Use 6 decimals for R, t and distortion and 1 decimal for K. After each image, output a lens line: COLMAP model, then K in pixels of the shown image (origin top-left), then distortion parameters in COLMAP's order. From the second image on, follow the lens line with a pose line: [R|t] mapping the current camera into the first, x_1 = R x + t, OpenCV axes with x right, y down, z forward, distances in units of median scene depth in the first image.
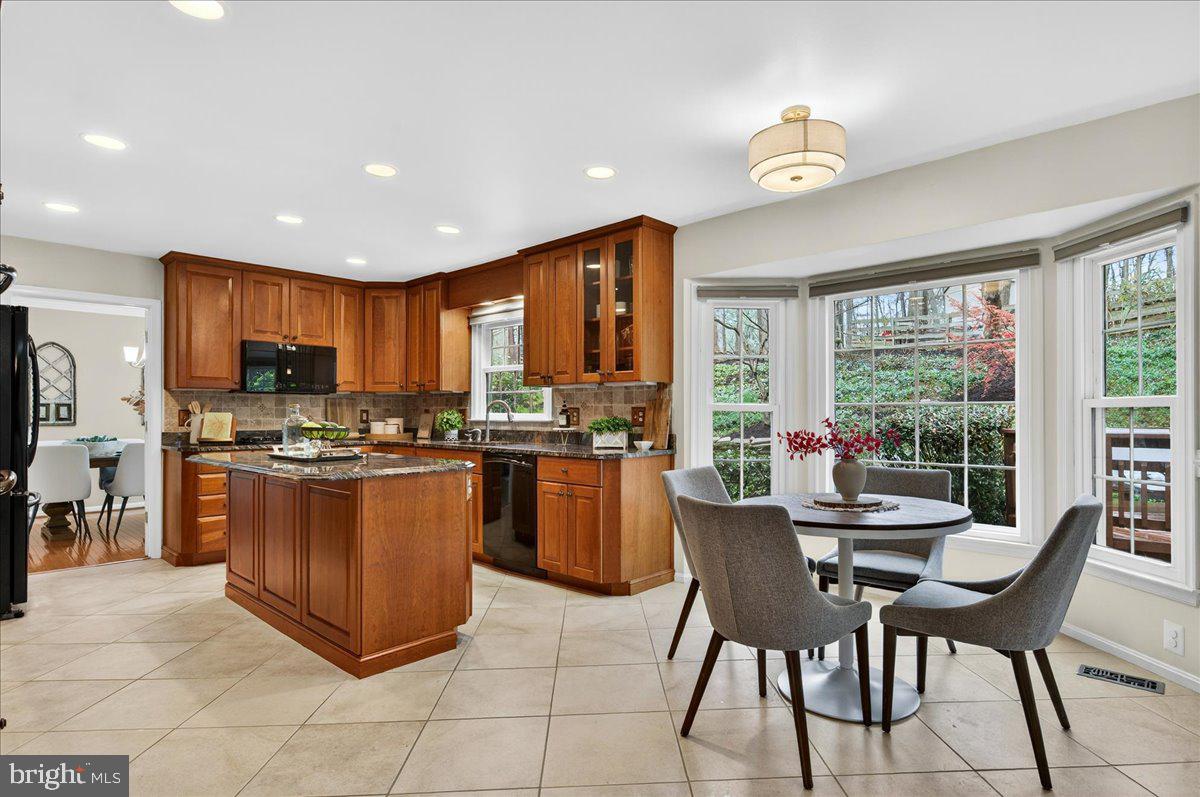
lens RADIAL K [[603.0, 0, 610.9], [0, 603.0, 410.3], [0, 0, 1]] dist [0.001718, 0.001076]
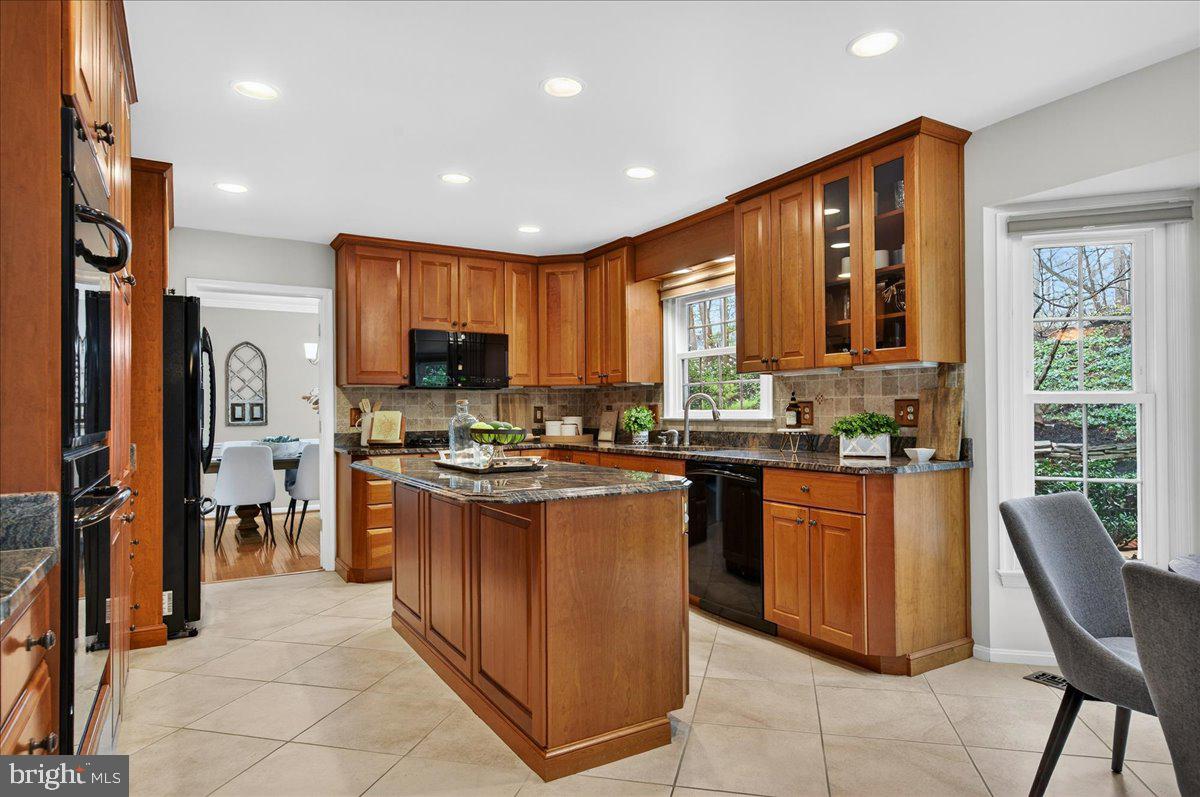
lens RADIAL K [[641.6, 0, 600.0], [0, 641.6, 409.2], [0, 0, 1]] dist [-0.001446, 0.000140]
pose [[0.960712, -0.007476, -0.277447, -0.089535], [0.008098, 0.999967, 0.001095, 0.002353], [0.277430, -0.003299, 0.960740, 0.184790]]
